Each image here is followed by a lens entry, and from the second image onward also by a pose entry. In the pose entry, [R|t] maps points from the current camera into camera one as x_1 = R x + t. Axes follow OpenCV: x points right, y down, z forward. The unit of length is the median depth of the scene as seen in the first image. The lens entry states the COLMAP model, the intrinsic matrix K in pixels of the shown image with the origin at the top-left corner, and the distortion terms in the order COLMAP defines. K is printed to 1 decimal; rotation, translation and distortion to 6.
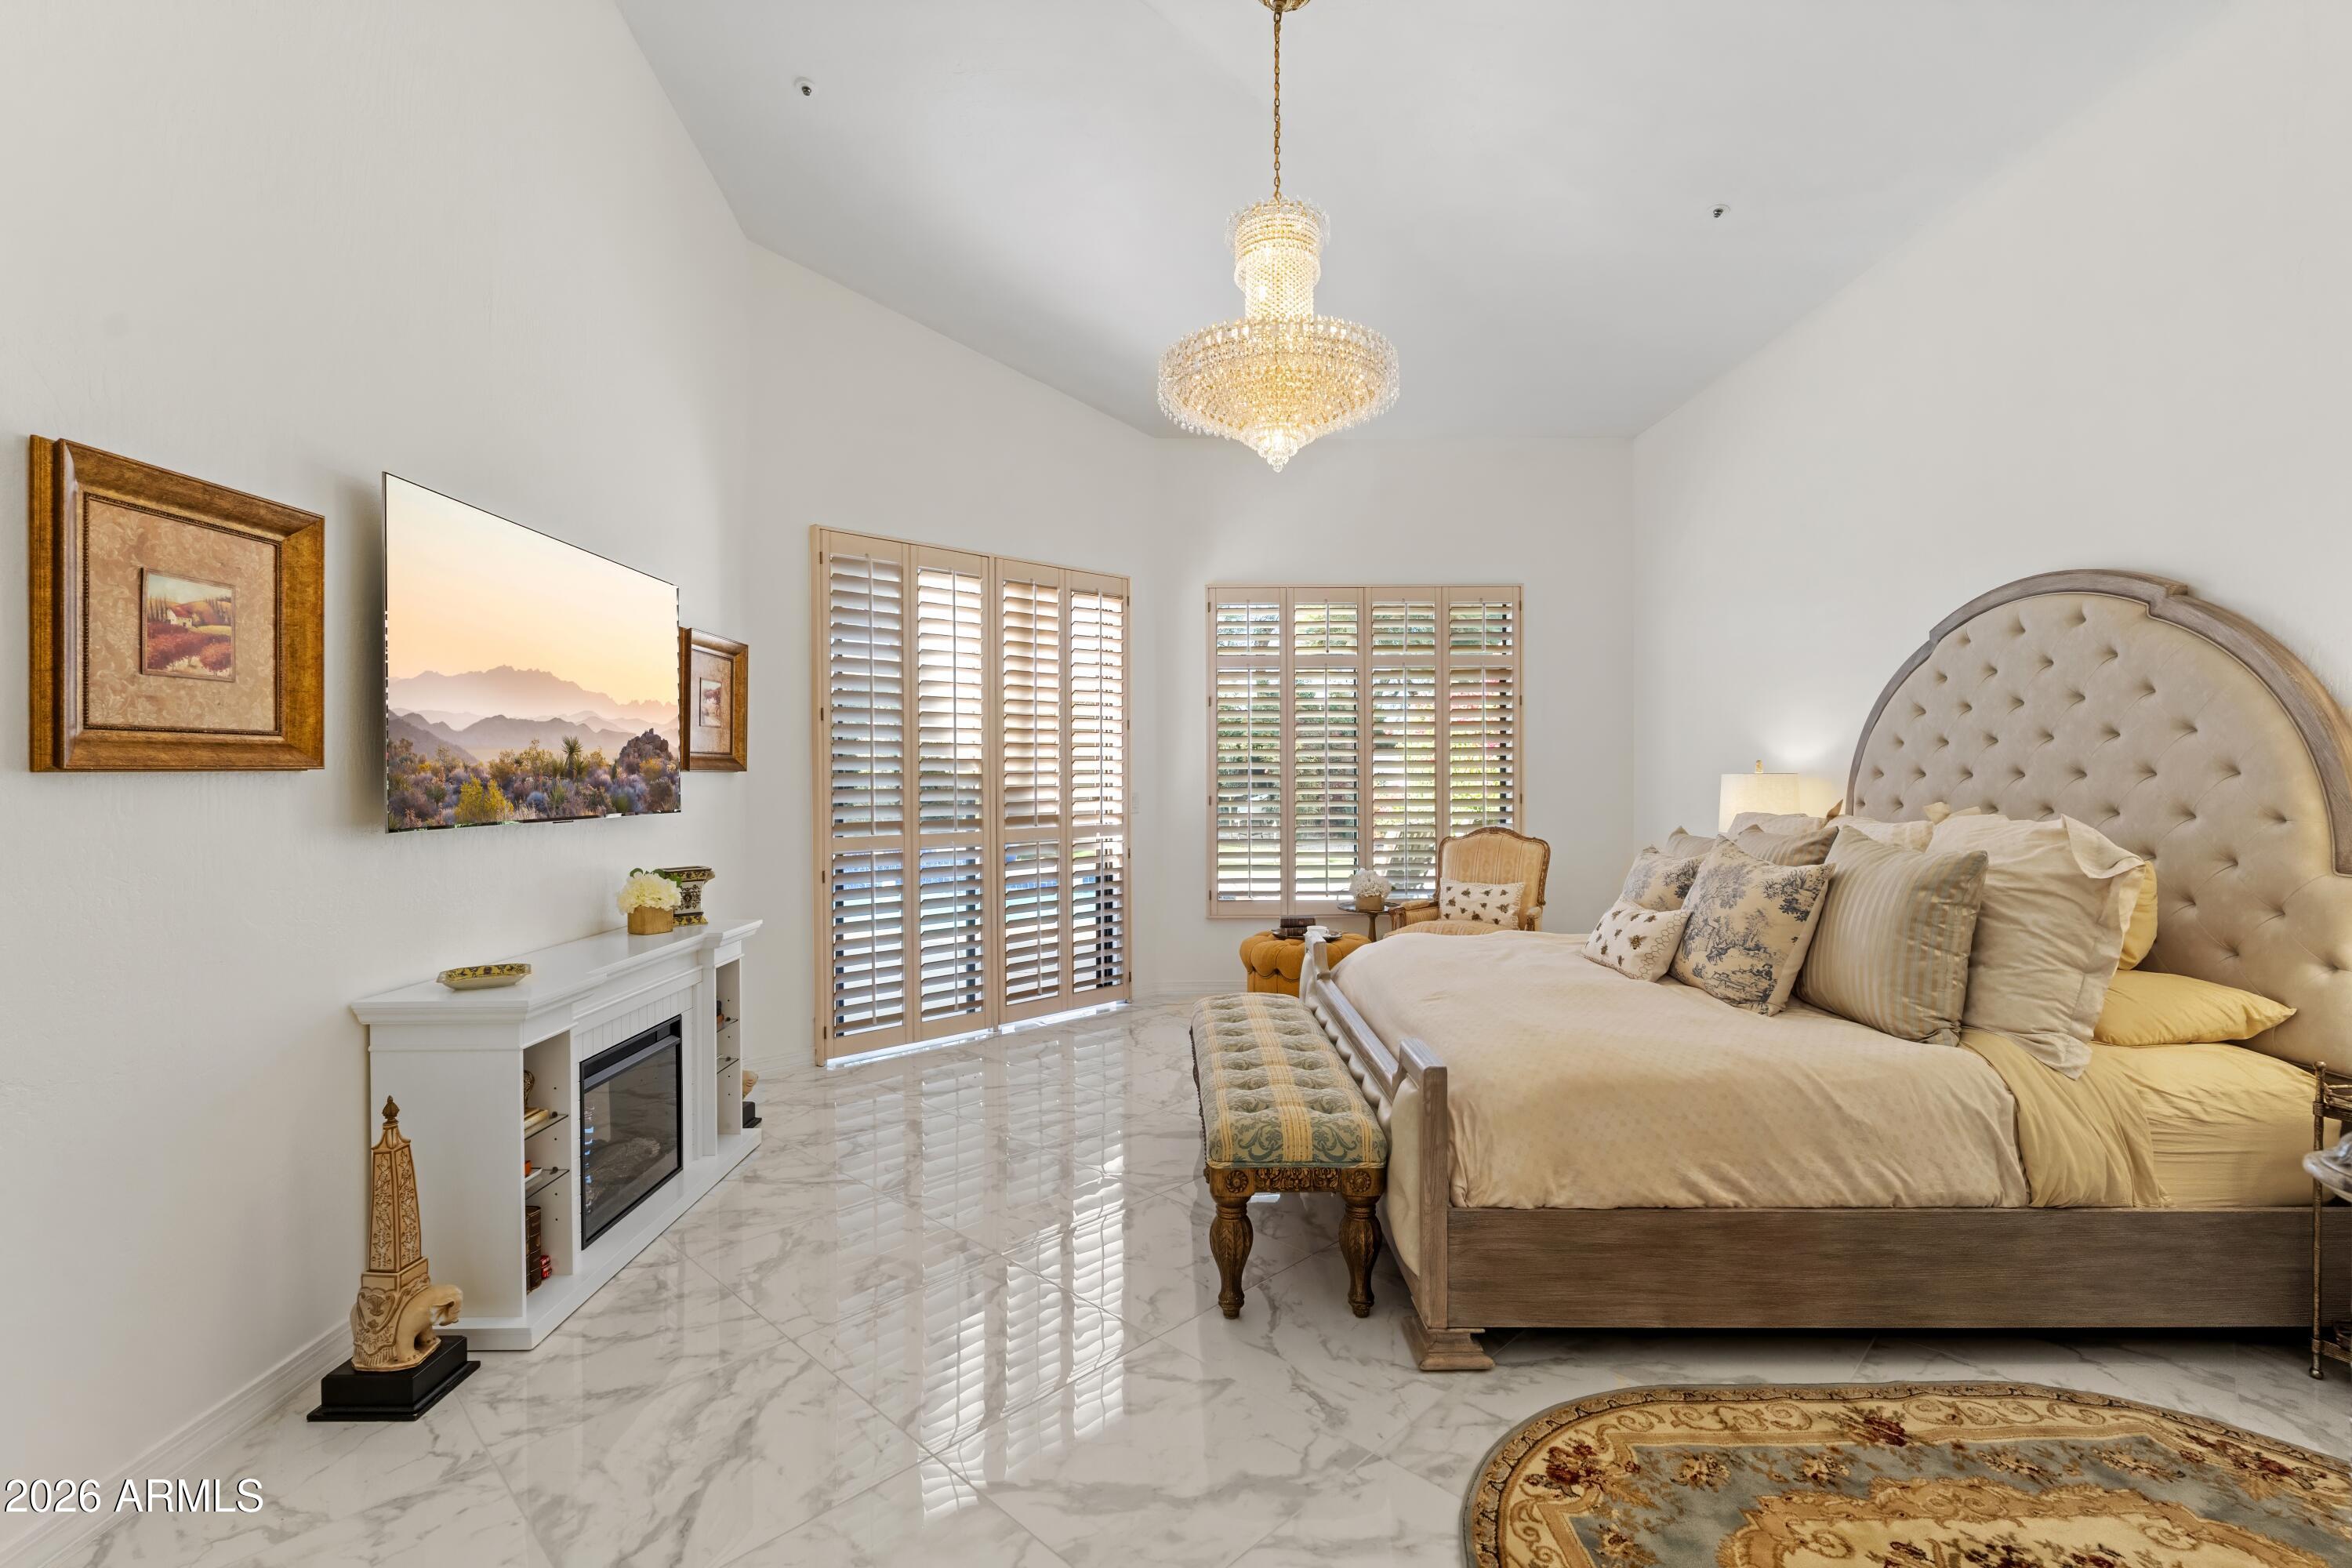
lens RADIAL K [[1084.2, 0, 1174.5], [0, 1084.2, 764.1], [0, 0, 1]] dist [-0.001781, 0.000143]
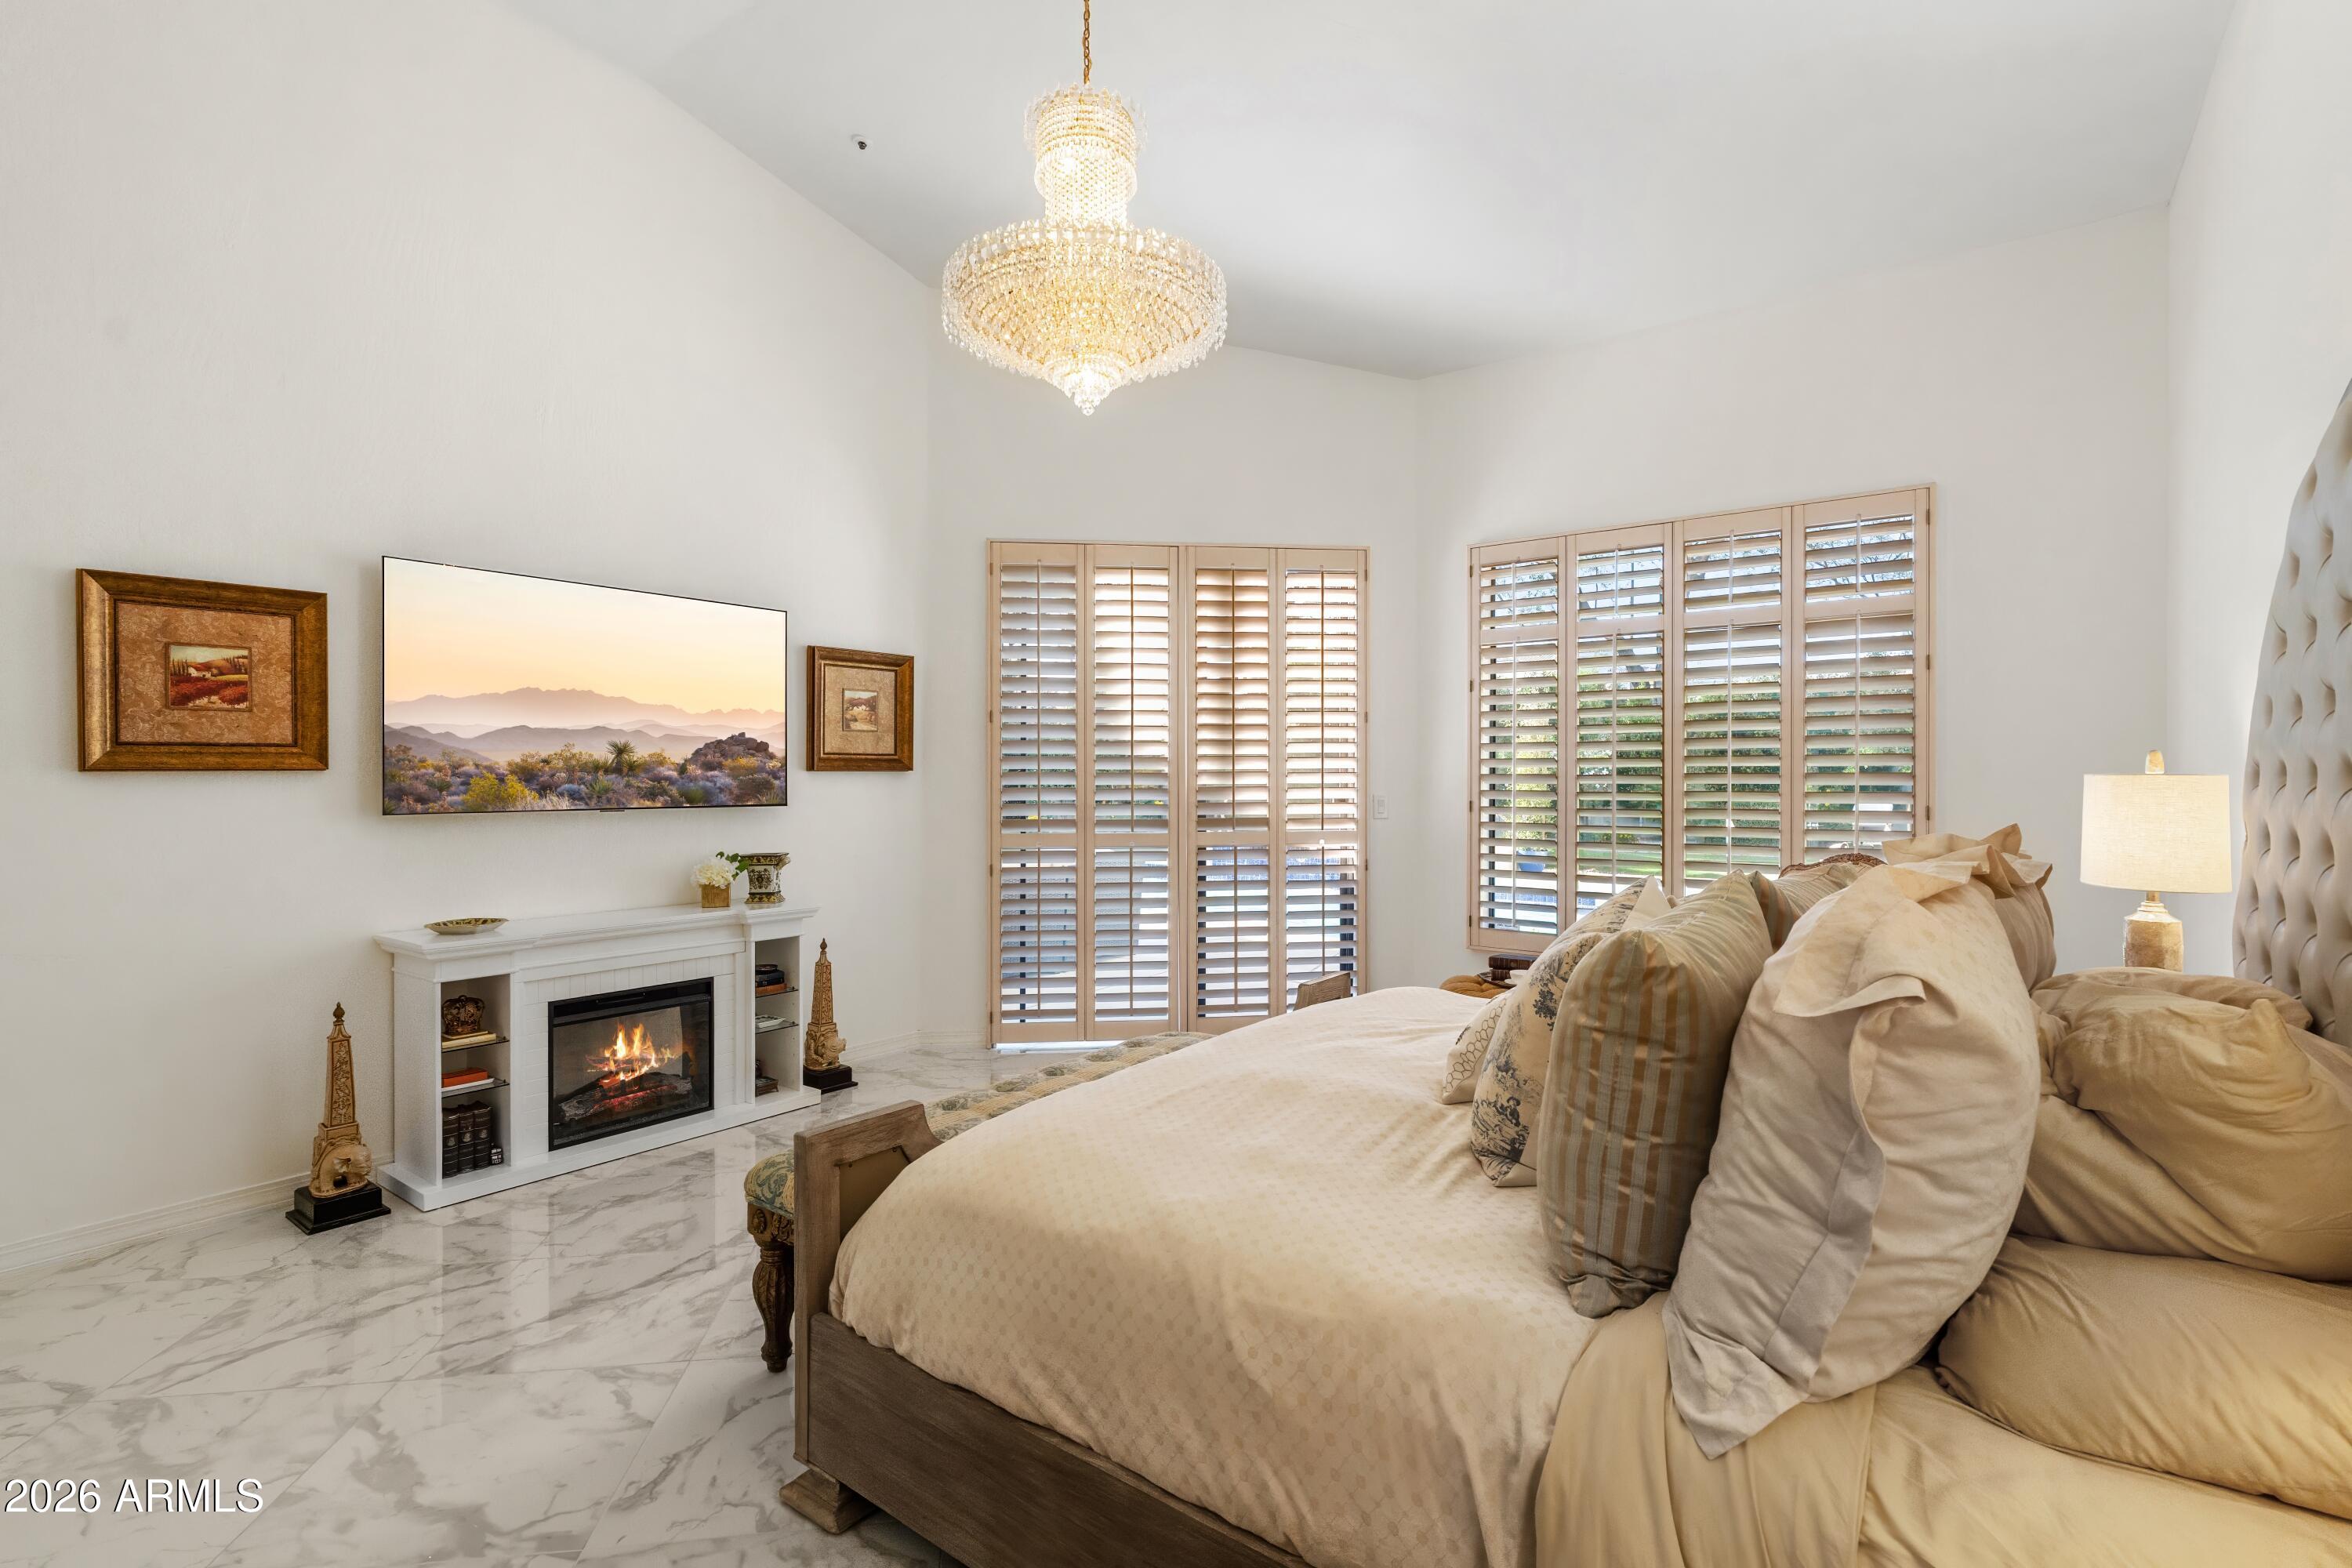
lens RADIAL K [[1117.2, 0, 1184.7], [0, 1117.2, 747.6], [0, 0, 1]] dist [0.003924, 0.000390]
pose [[0.788750, -0.008217, -0.614660, 0.737086], [0.000791, 0.999923, -0.012353, -0.001032], [0.614714, 0.009257, 0.788696, 0.378264]]
